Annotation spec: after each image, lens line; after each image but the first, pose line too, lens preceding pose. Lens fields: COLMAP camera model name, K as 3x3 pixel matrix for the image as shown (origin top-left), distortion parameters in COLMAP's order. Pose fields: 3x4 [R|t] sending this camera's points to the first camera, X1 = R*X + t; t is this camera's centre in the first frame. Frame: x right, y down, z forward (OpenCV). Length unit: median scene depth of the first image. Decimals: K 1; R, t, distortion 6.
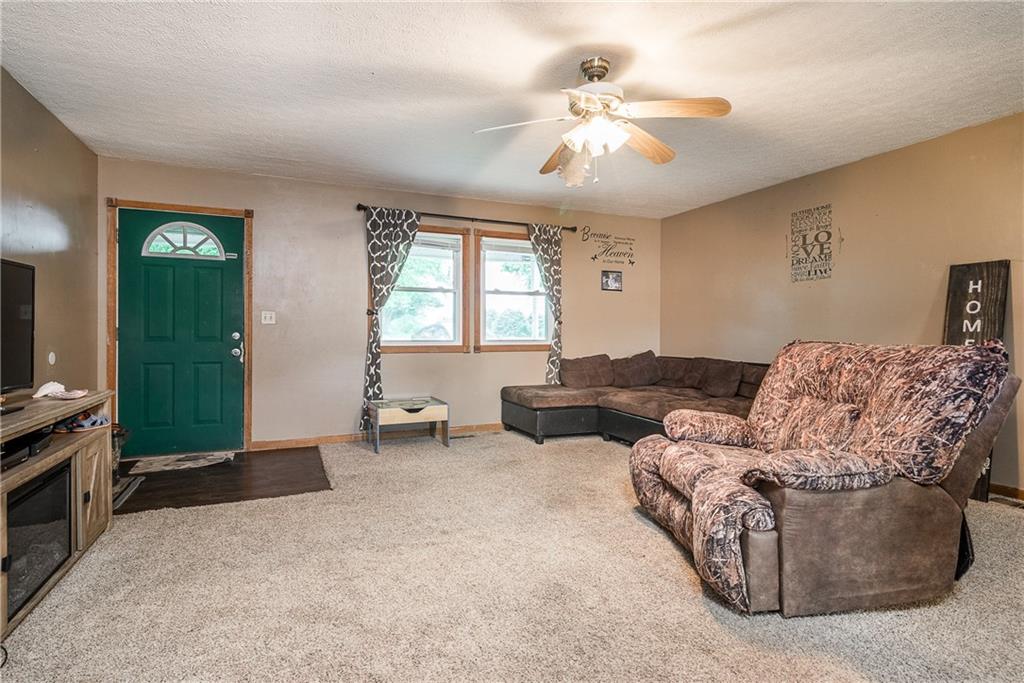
lens RADIAL K [[497.8, 0, 501.1], [0, 497.8, 336.0], [0, 0, 1]] dist [0.002618, 0.001281]
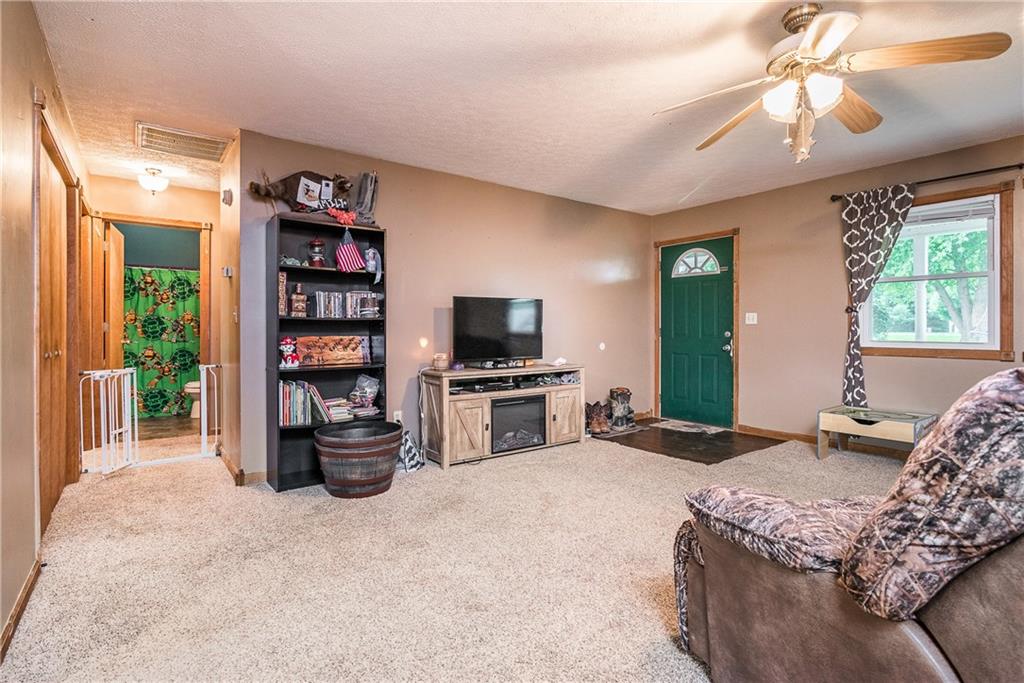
lens RADIAL K [[497.8, 0, 509.7], [0, 497.8, 331.4], [0, 0, 1]] dist [0.002618, 0.001281]
pose [[0.244417, 0.002460, -0.969667, 0.476334], [-0.007669, 0.999970, 0.000603, -0.003430], [0.969640, 0.007289, 0.244428, 0.174976]]
